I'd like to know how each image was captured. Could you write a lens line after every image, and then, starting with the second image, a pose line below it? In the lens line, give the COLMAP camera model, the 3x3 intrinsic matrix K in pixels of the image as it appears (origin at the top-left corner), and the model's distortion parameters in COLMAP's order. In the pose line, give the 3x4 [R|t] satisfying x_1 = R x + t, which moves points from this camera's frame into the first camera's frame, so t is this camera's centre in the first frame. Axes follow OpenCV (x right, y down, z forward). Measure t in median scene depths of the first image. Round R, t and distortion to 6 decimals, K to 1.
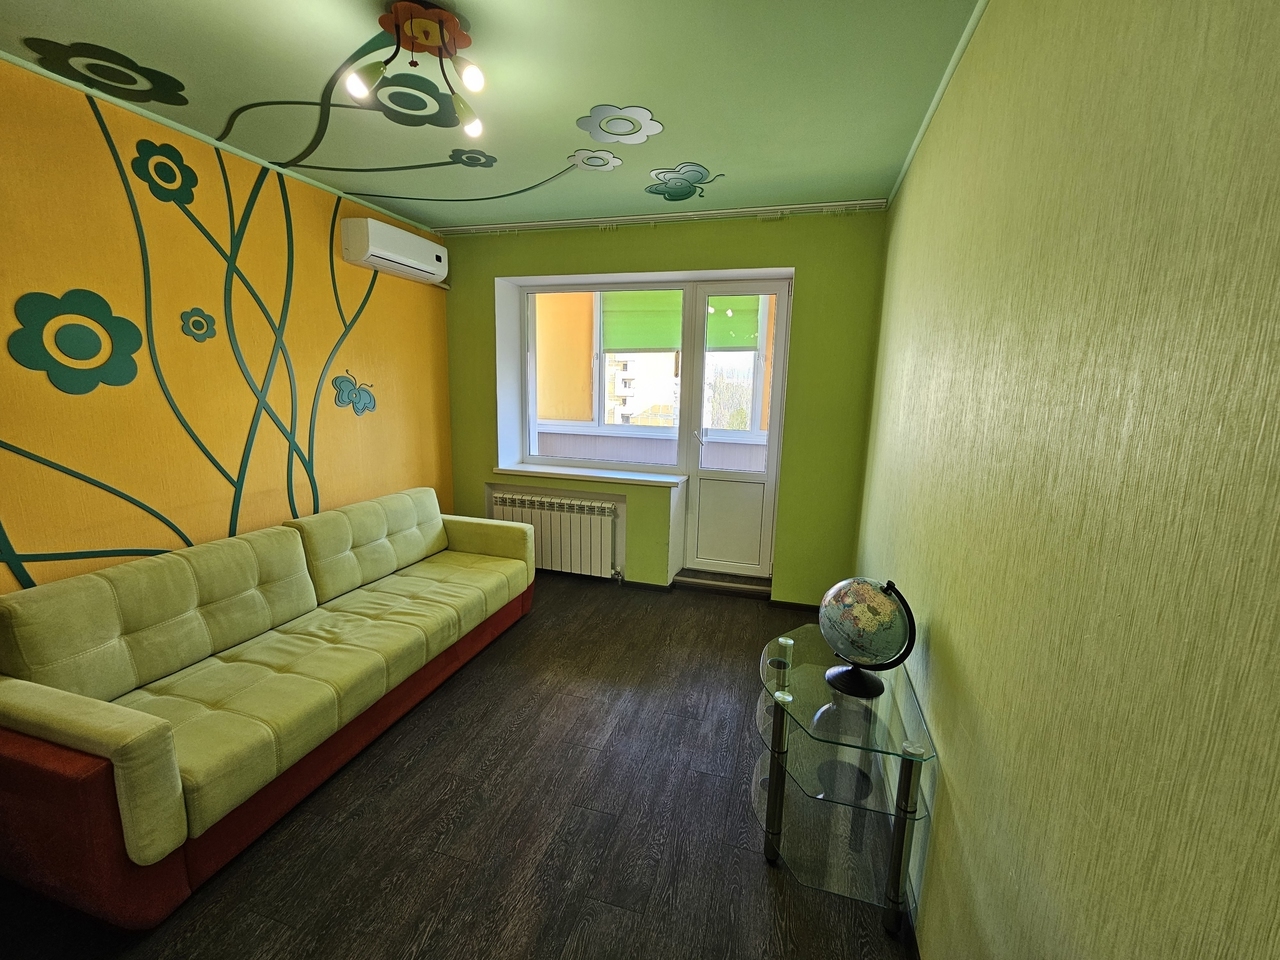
lens RADIAL K [[525.3, 0, 644.5], [0, 525.3, 473.2], [0, 0, 1]] dist [-0.003291, 0.000982]
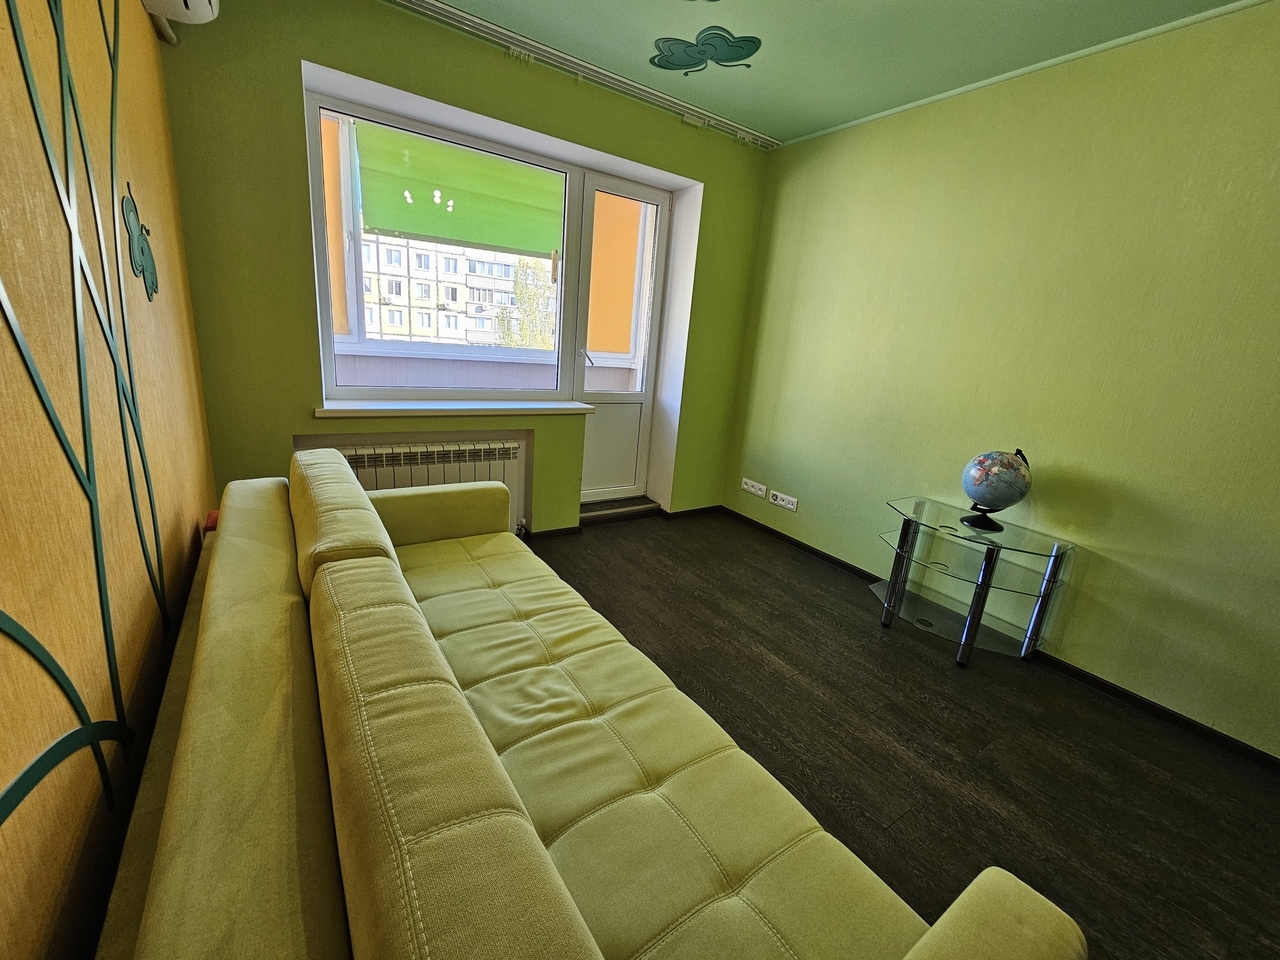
lens RADIAL K [[525.3, 0, 644.5], [0, 525.3, 473.2], [0, 0, 1]] dist [-0.003291, 0.000982]
pose [[0.634740, -0.165859, 0.754716, -0.809495], [0.059784, 0.984306, 0.166034, -0.023145], [-0.770409, -0.060269, 0.634694, 0.522426]]
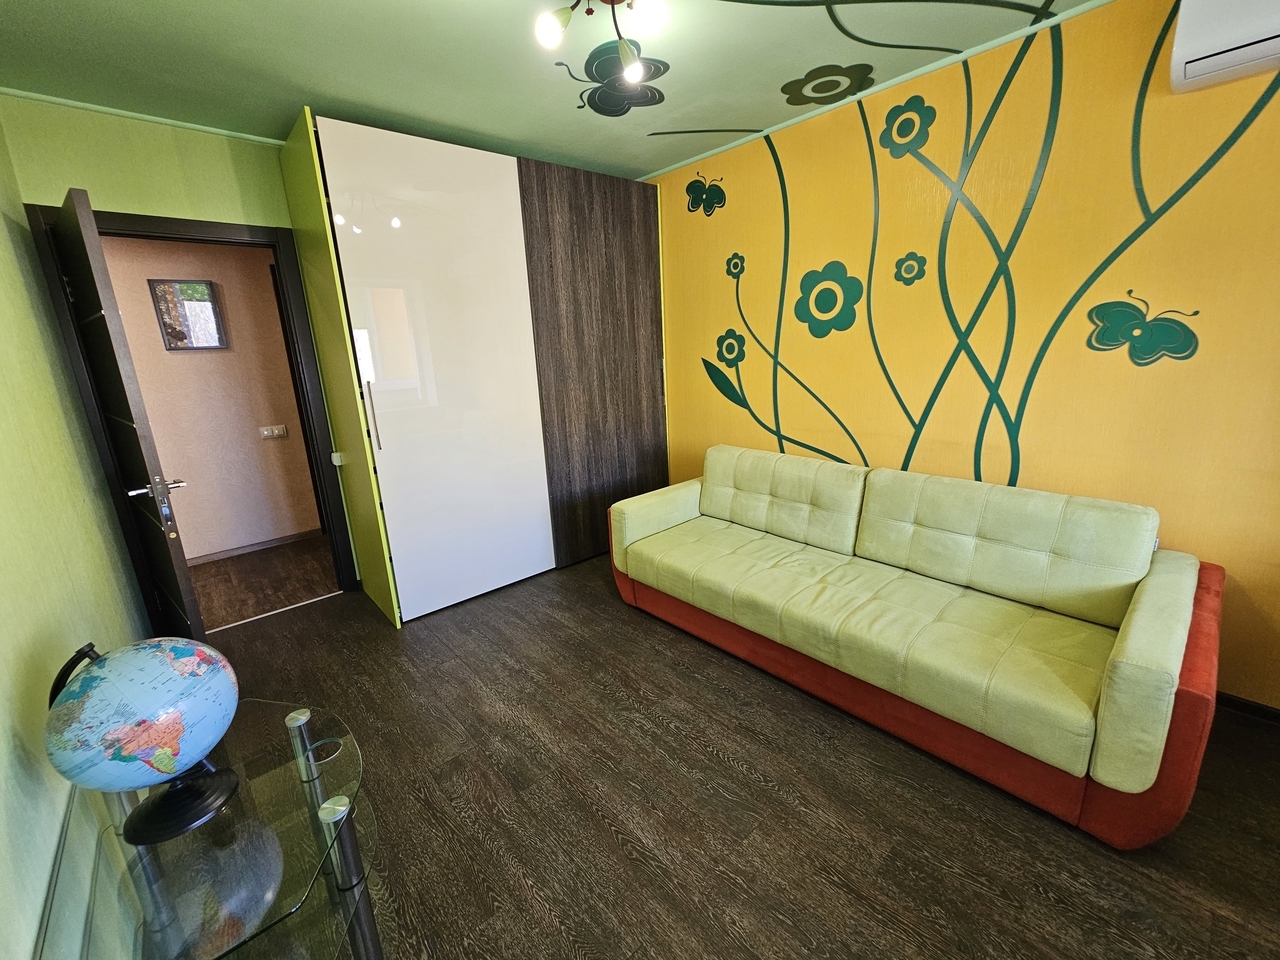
lens RADIAL K [[523.5, 0, 645.1], [0, 523.5, 472.6], [0, 0, 1]] dist [-0.002568, 0.000295]
pose [[-0.523251, 0.203426, -0.827542, 0.352775], [-0.115132, 0.945311, 0.305174, -0.143810], [0.844365, 0.254959, -0.471215, 1.065876]]
